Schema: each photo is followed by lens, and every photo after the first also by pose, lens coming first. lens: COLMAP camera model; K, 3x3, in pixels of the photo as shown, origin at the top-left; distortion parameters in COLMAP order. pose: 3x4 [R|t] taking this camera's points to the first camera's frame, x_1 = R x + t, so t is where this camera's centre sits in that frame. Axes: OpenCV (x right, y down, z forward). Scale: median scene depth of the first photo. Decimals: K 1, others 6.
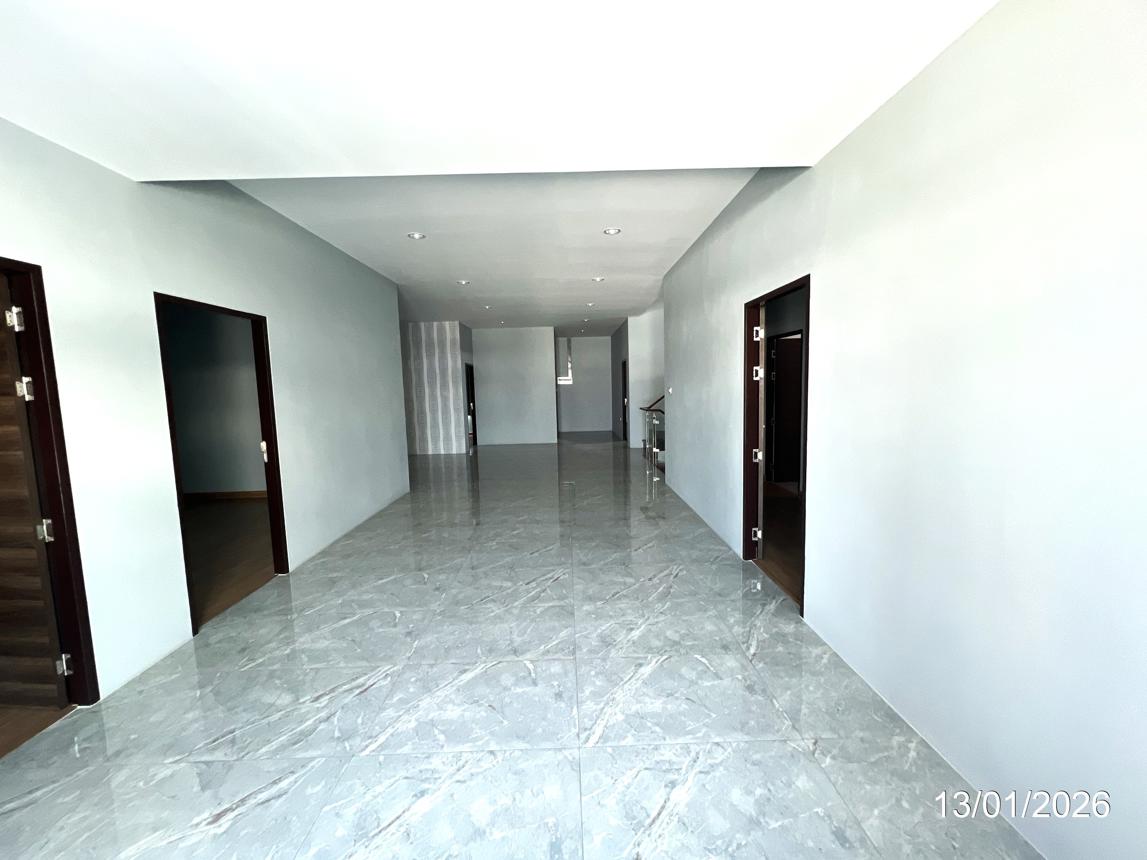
lens RADIAL K [[457.2, 0, 567.8], [0, 457.2, 426.7], [0, 0, 1]] dist [0.009013, 0.000002]
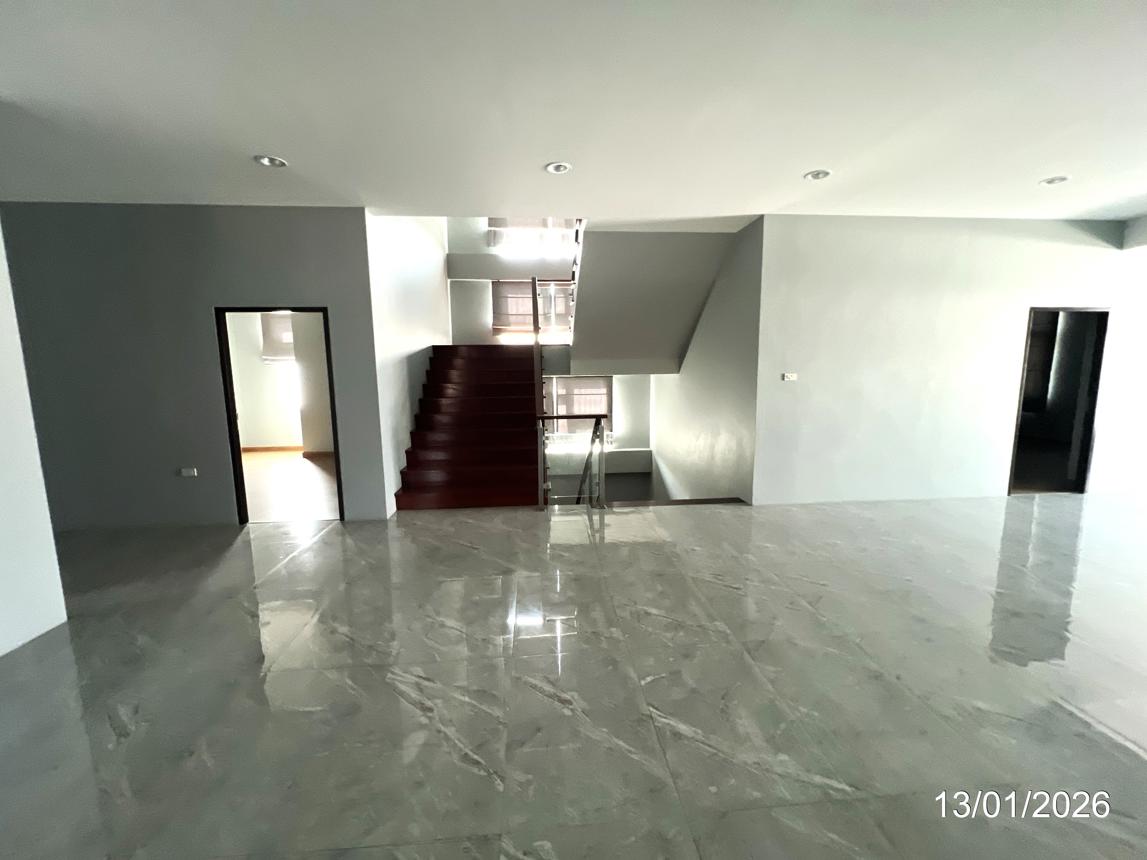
lens RADIAL K [[457.2, 0, 569.5], [0, 457.2, 433.7], [0, 0, 1]] dist [0.009013, 0.000002]
pose [[-0.078563, -0.127818, 0.988681, -1.025309], [0.093965, 0.986382, 0.134987, -0.117441], [-0.992471, 0.103506, -0.065483, 1.302529]]
